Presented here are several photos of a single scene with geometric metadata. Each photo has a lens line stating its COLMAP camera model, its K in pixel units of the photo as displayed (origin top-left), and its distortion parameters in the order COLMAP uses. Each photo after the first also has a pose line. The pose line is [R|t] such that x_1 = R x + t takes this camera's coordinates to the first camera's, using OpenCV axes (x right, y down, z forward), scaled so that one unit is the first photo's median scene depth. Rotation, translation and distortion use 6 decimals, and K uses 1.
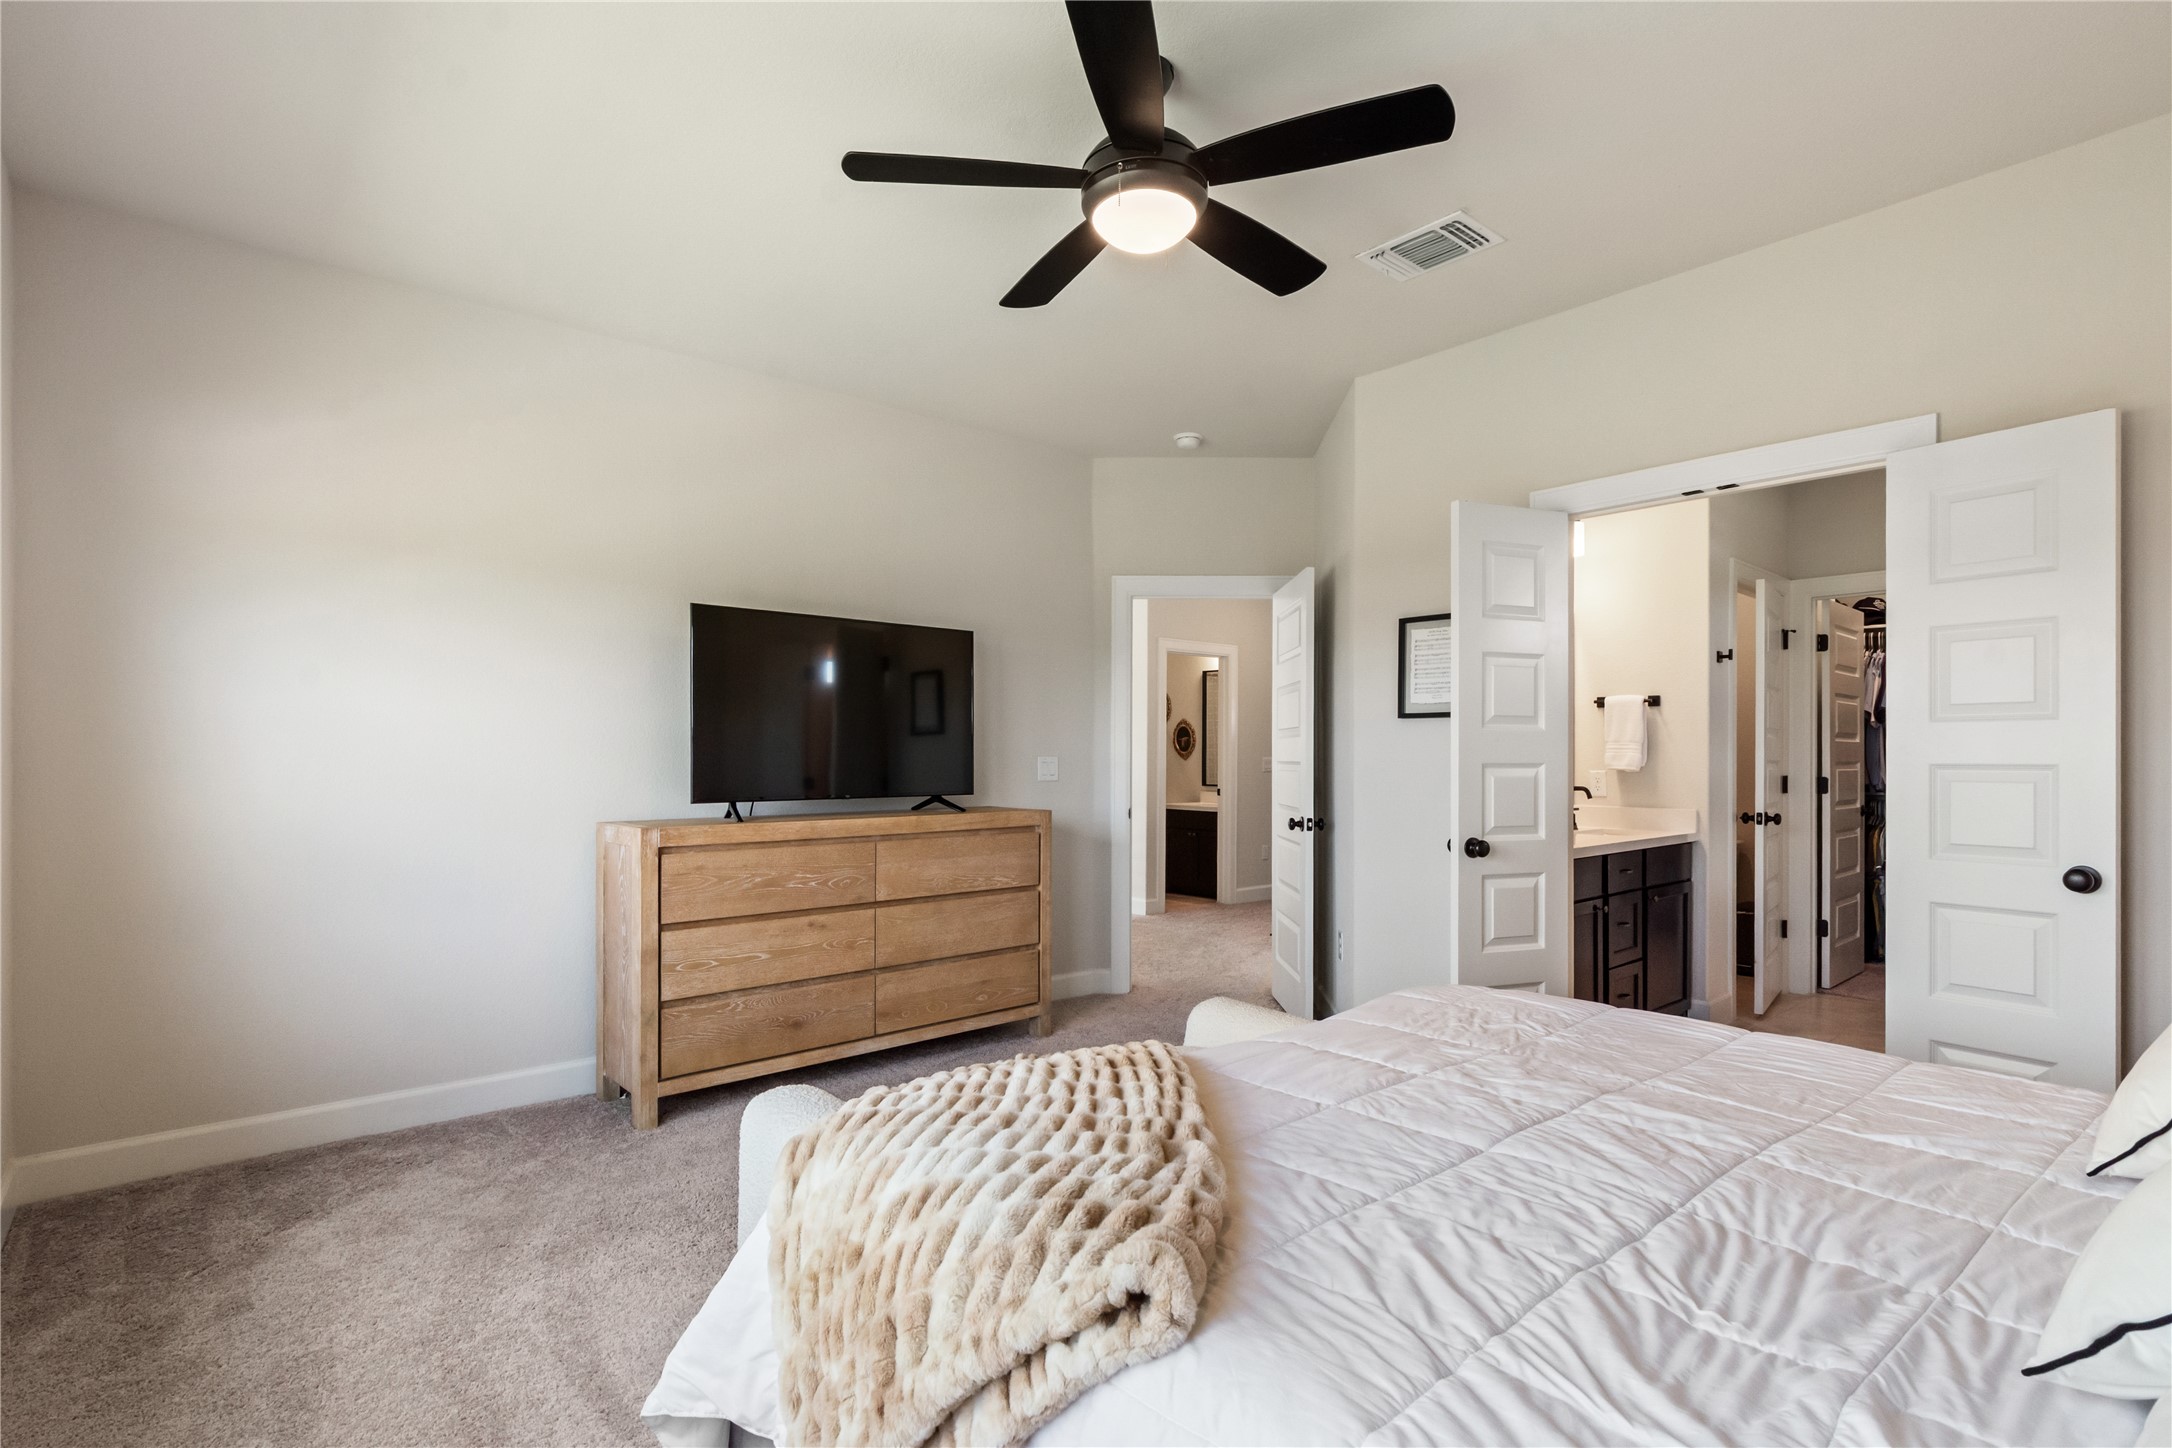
lens RADIAL K [[1035.3, 0, 1077.6], [0, 1035.3, 752.9], [0, 0, 1]] dist [0.002874, -0.001721]
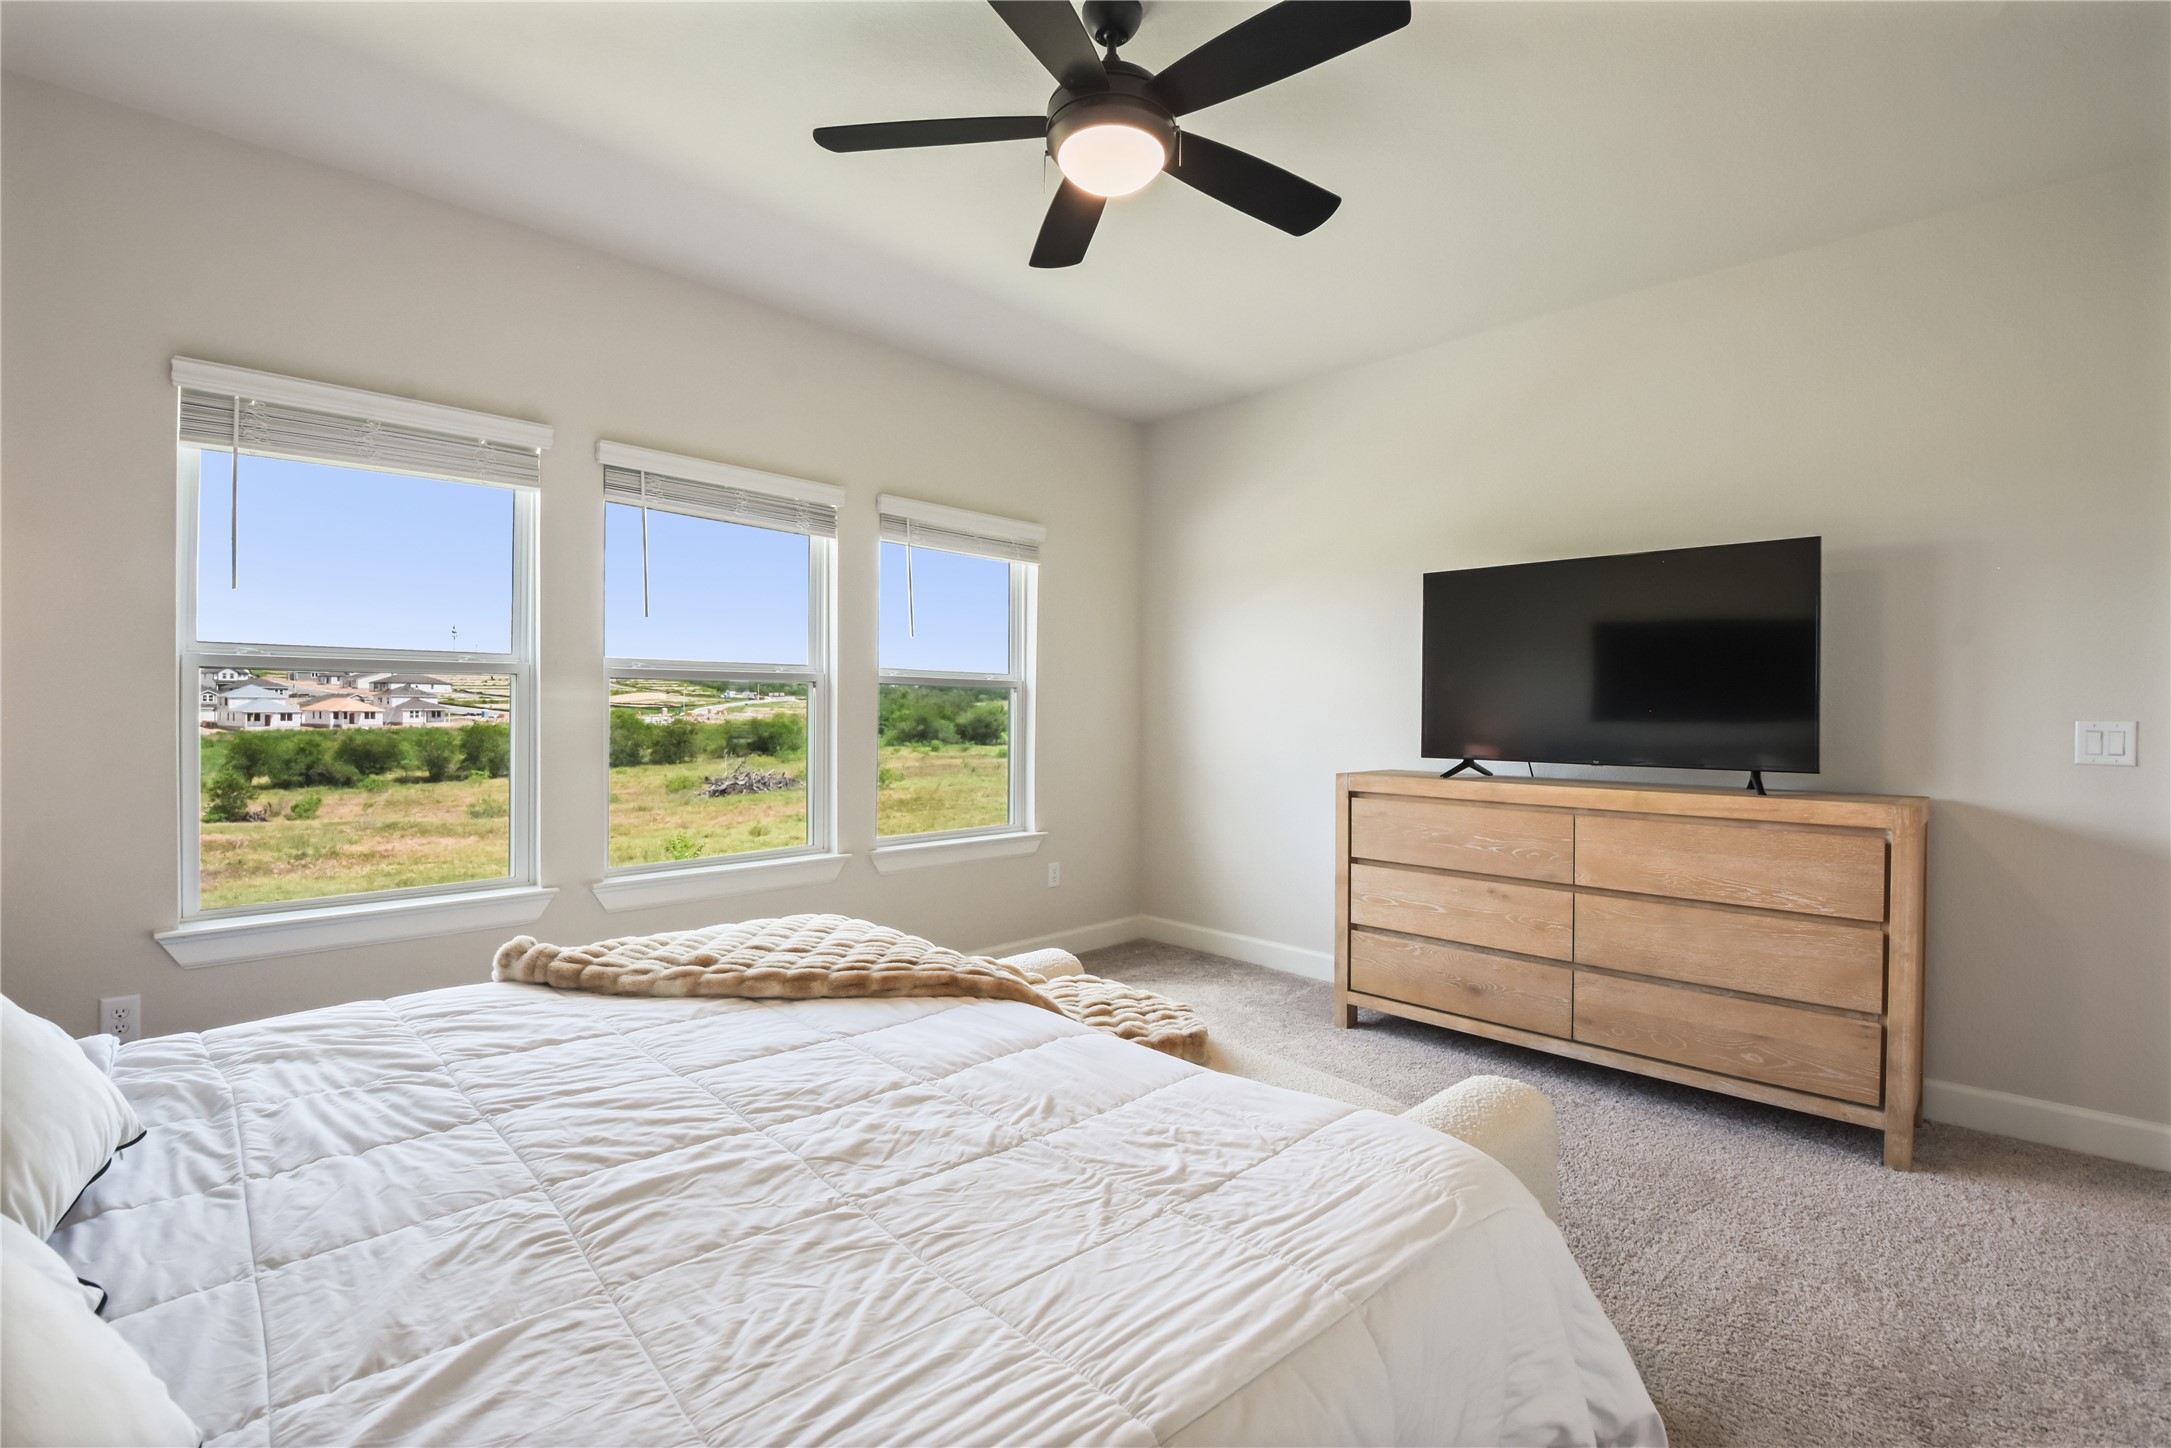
lens RADIAL K [[970.4, 0, 1087.3], [0, 970.4, 709.1], [0, 0, 1]] dist [-0.004000, -0.000634]
pose [[0.080374, 0.000381, -0.996765, 0.598245], [-0.007820, 0.999969, -0.000248, 0.000952], [0.996734, 0.007814, 0.080374, 0.551280]]
